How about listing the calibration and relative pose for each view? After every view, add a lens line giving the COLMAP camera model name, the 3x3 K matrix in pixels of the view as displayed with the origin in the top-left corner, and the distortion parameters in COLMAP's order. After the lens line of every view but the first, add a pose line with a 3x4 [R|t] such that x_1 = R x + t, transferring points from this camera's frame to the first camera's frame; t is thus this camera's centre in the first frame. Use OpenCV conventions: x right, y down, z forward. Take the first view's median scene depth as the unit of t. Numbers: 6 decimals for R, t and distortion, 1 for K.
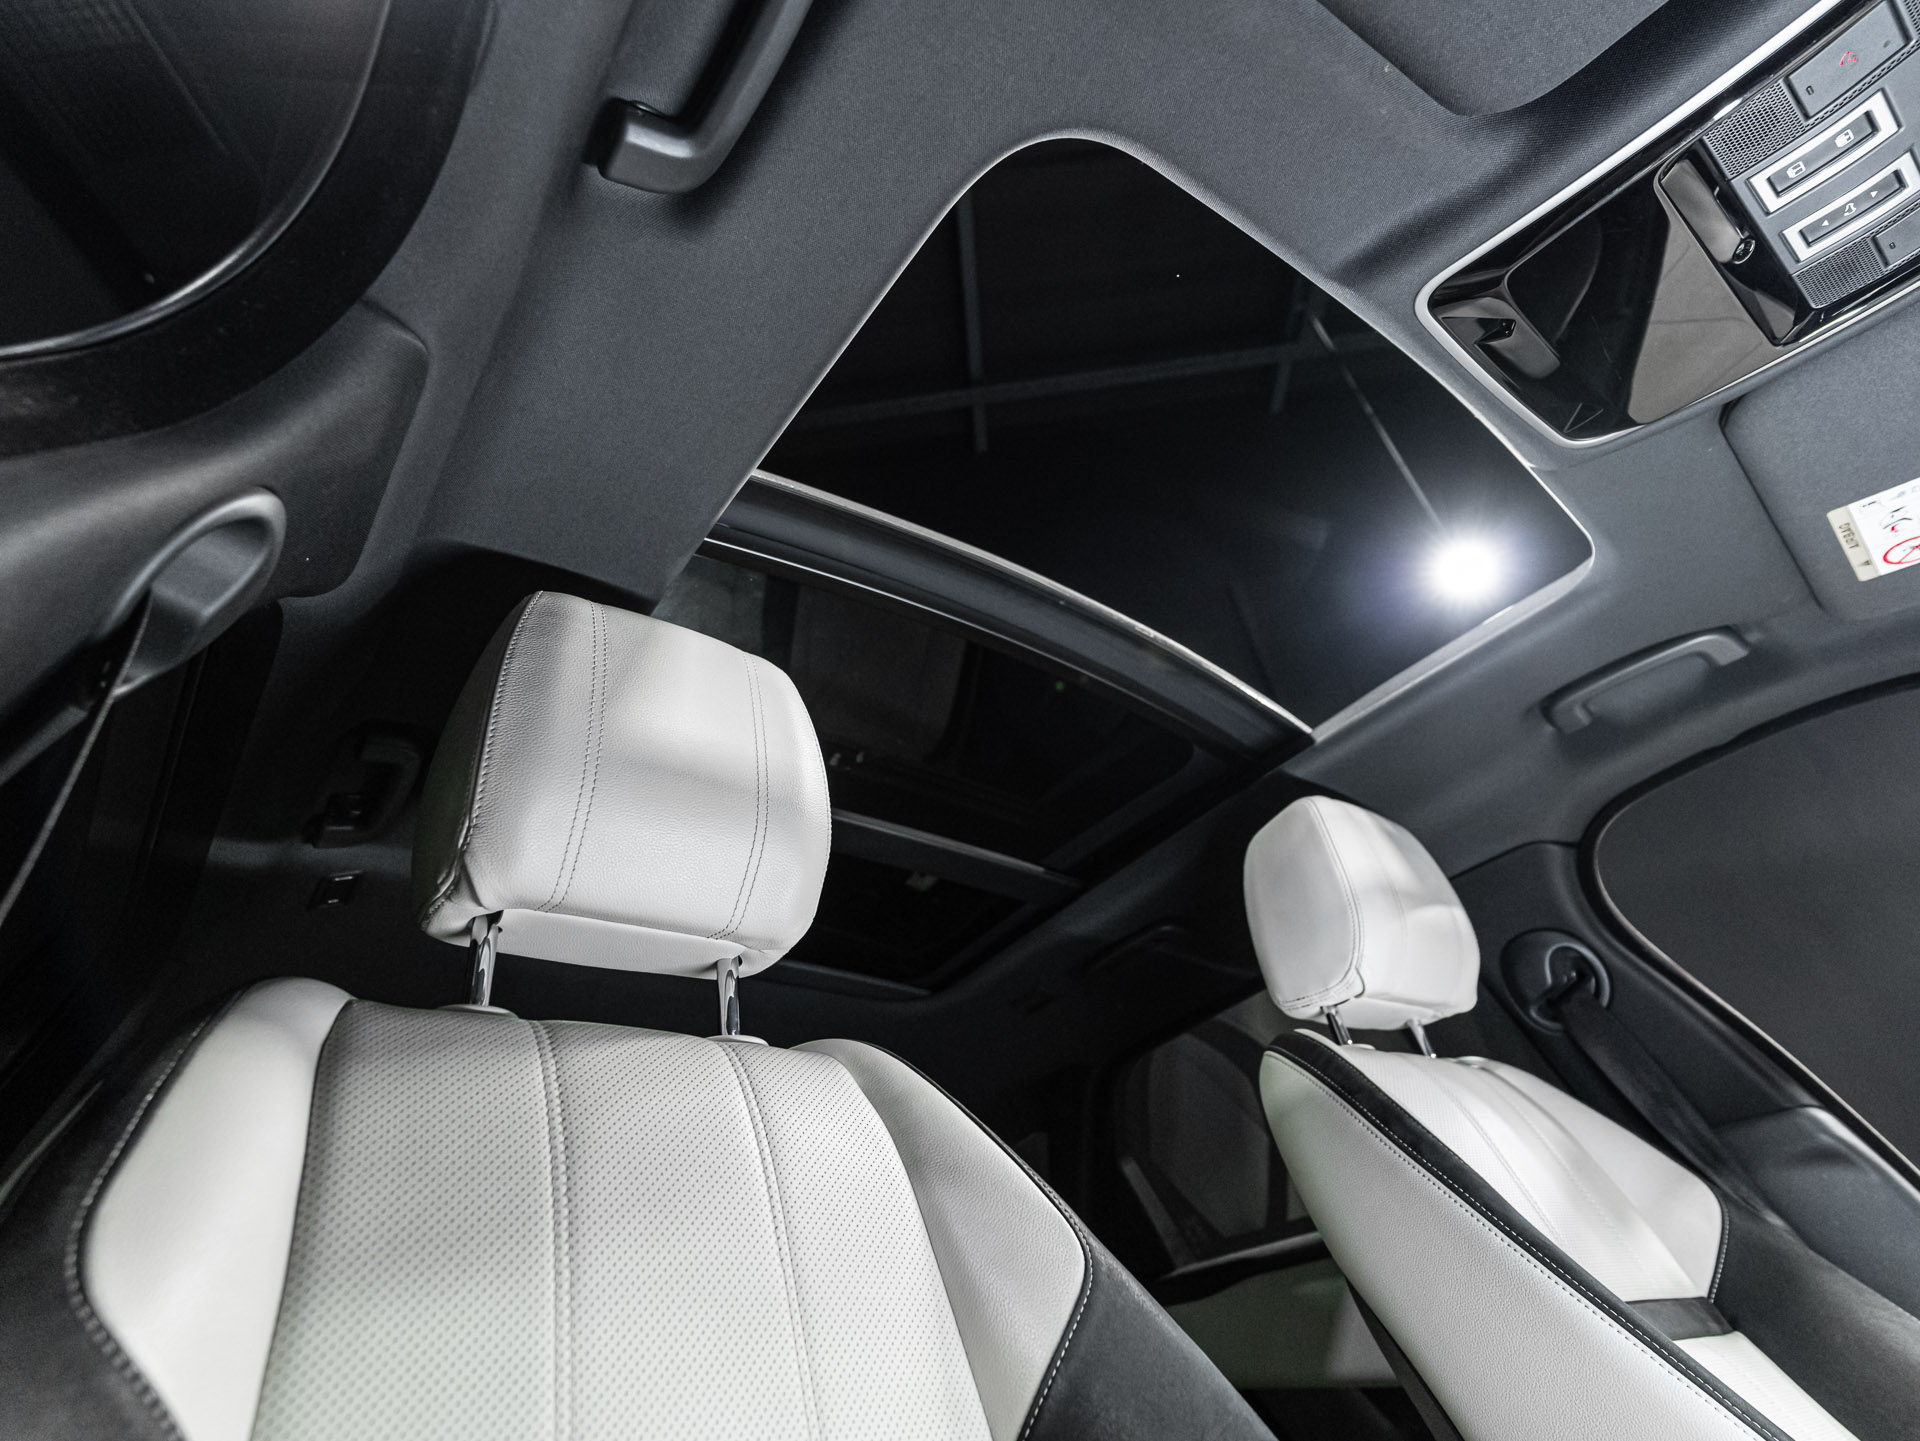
lens RADIAL K [[1037.4, 0, 960.0], [0, 1037.4, 720.5], [0, 0, 1]] dist [-0.002874, 0.018112]
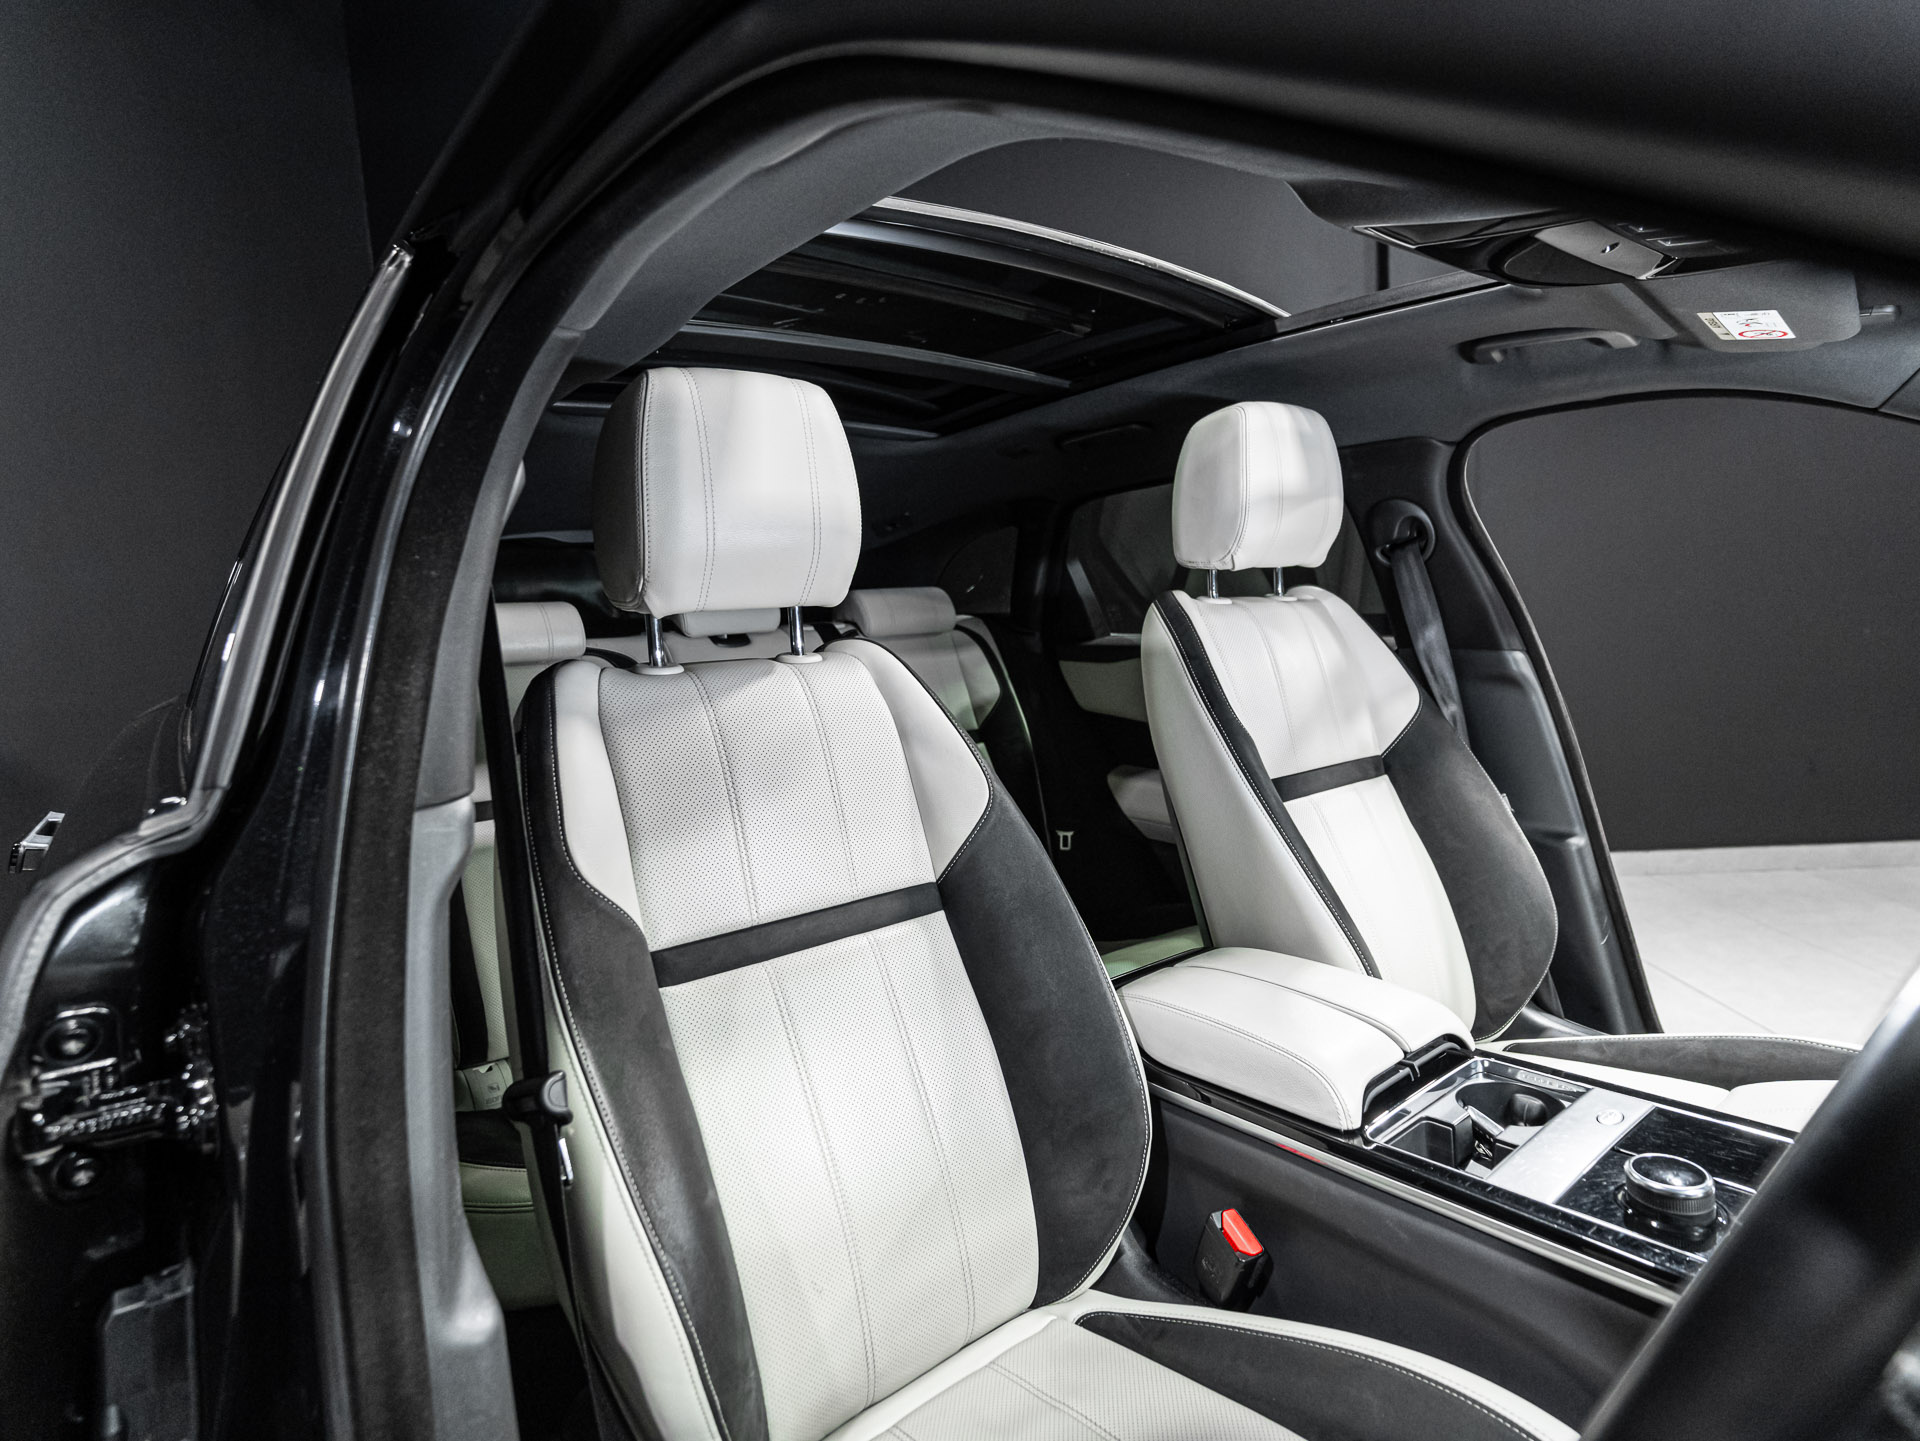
lens RADIAL K [[1037.4, 0, 960.0], [0, 1037.4, 720.5], [0, 0, 1]] dist [-0.002874, 0.018112]
pose [[0.995514, 0.089897, 0.029512, -0.001870], [-0.087173, 0.750169, 0.655475, -0.516344], [0.036787, -0.655107, 0.754640, -0.223686]]
